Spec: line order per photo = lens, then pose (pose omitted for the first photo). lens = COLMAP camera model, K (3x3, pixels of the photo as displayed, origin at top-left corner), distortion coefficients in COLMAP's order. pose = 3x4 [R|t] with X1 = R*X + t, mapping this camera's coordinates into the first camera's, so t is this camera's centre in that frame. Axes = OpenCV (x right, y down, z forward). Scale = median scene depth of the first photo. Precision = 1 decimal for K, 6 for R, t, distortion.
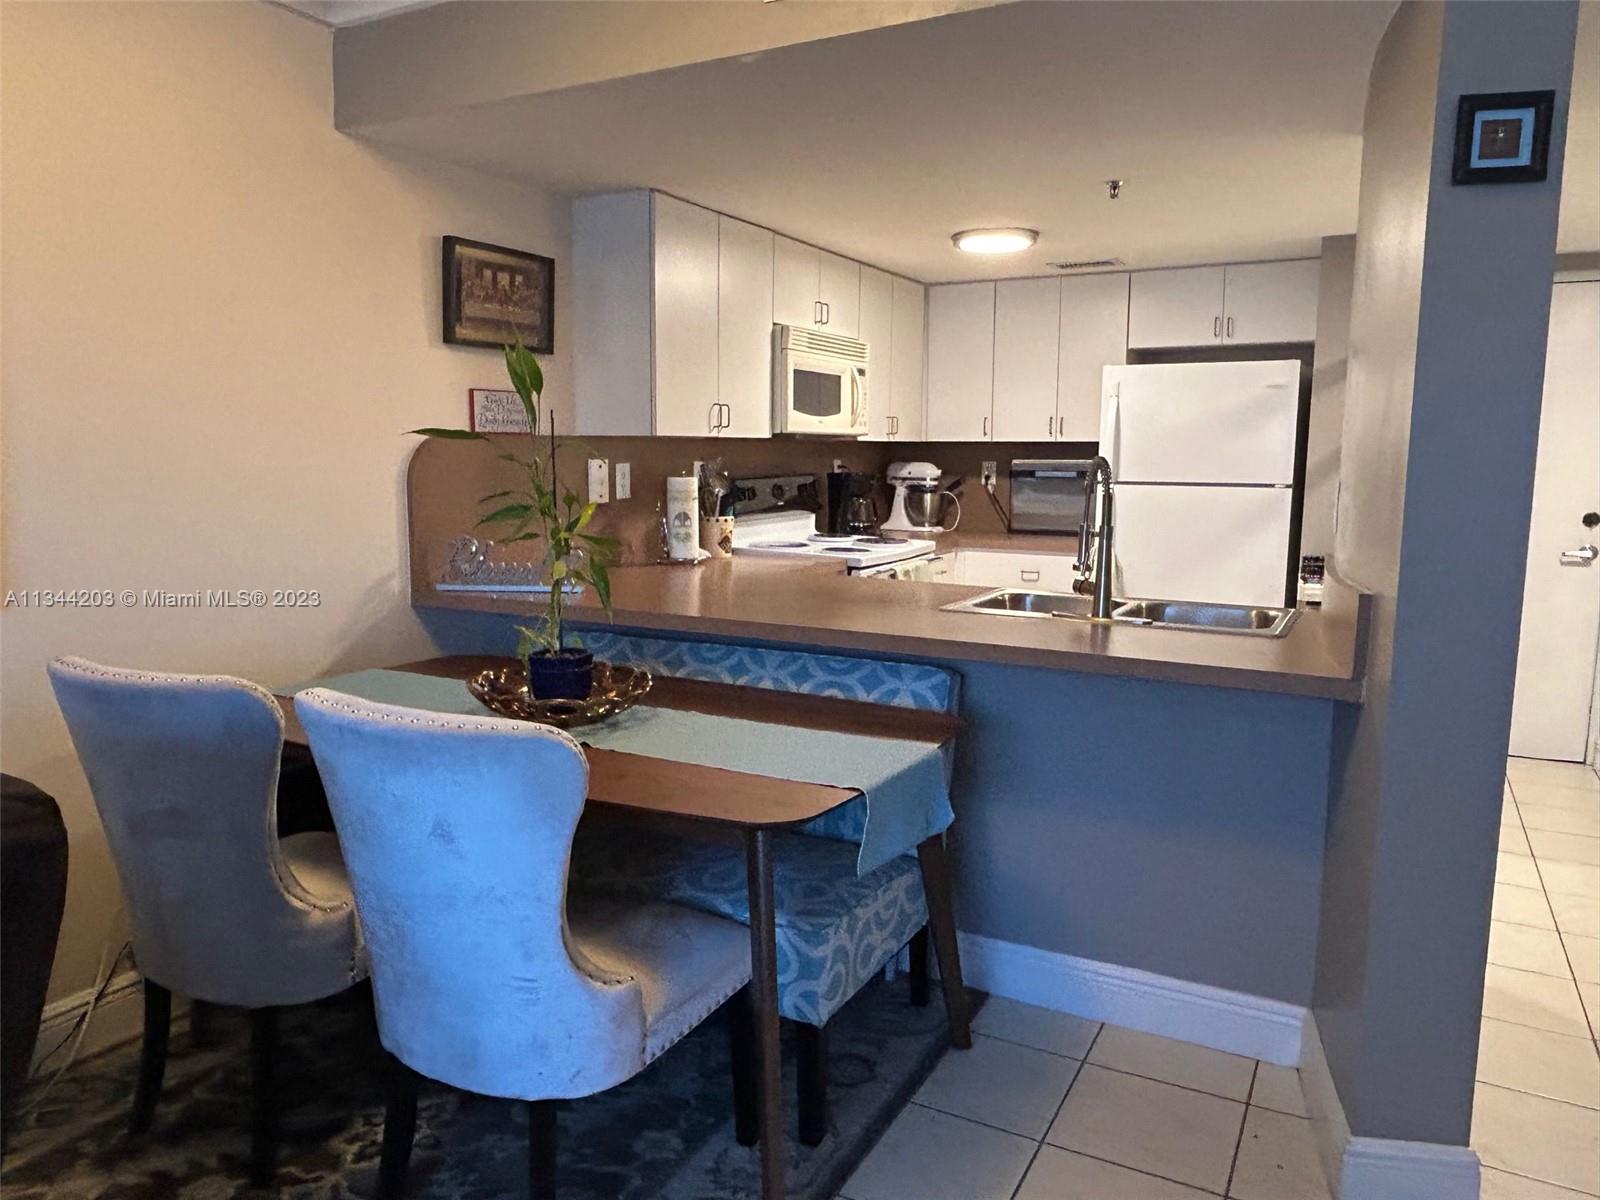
lens RADIAL K [[1133.1, 0, 799.0], [0, 1133.1, 615.7], [0, 0, 1]] dist [0.025278, -0.001576]
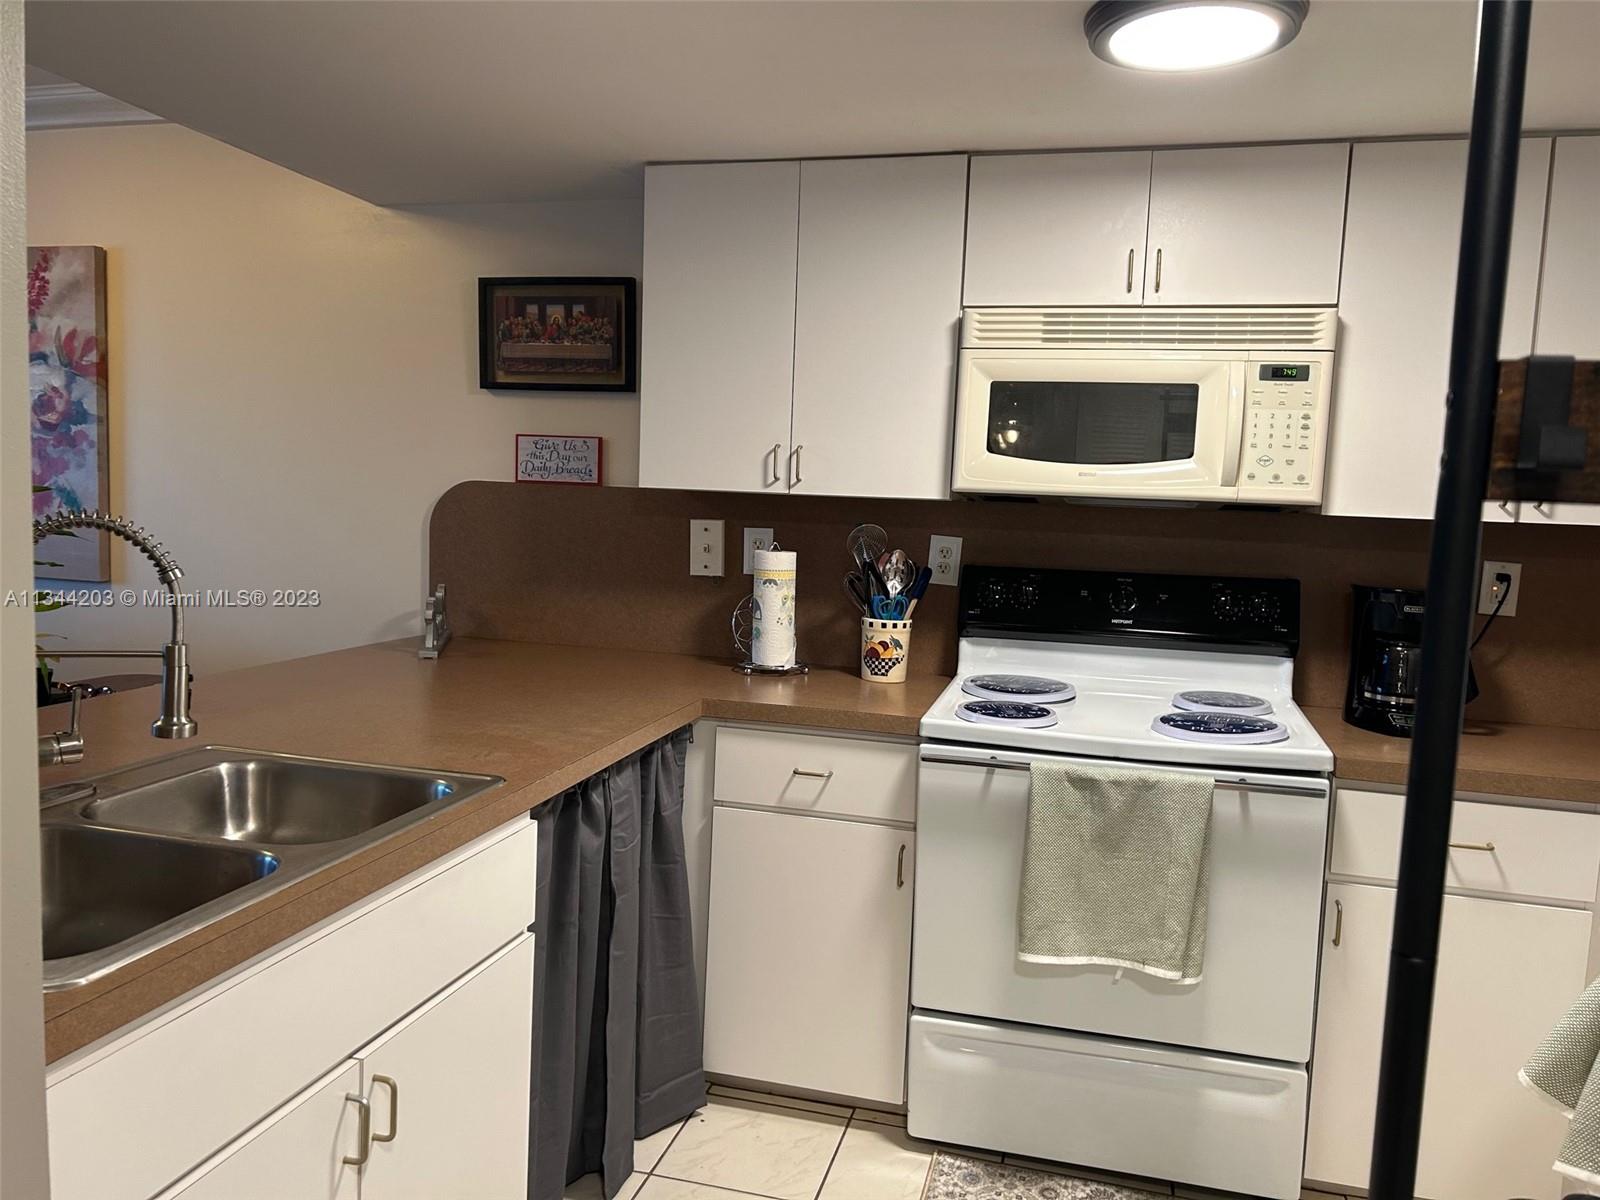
lens RADIAL K [[1209.4, 0, 805.9], [0, 1209.4, 607.1], [0, 0, 1]] dist [0.052408, -0.036599]
pose [[0.225803, 0.095283, -0.969502, 0.649698], [-0.180419, 0.982079, 0.054499, -0.137342], [0.957320, 0.162610, 0.238947, 0.881280]]
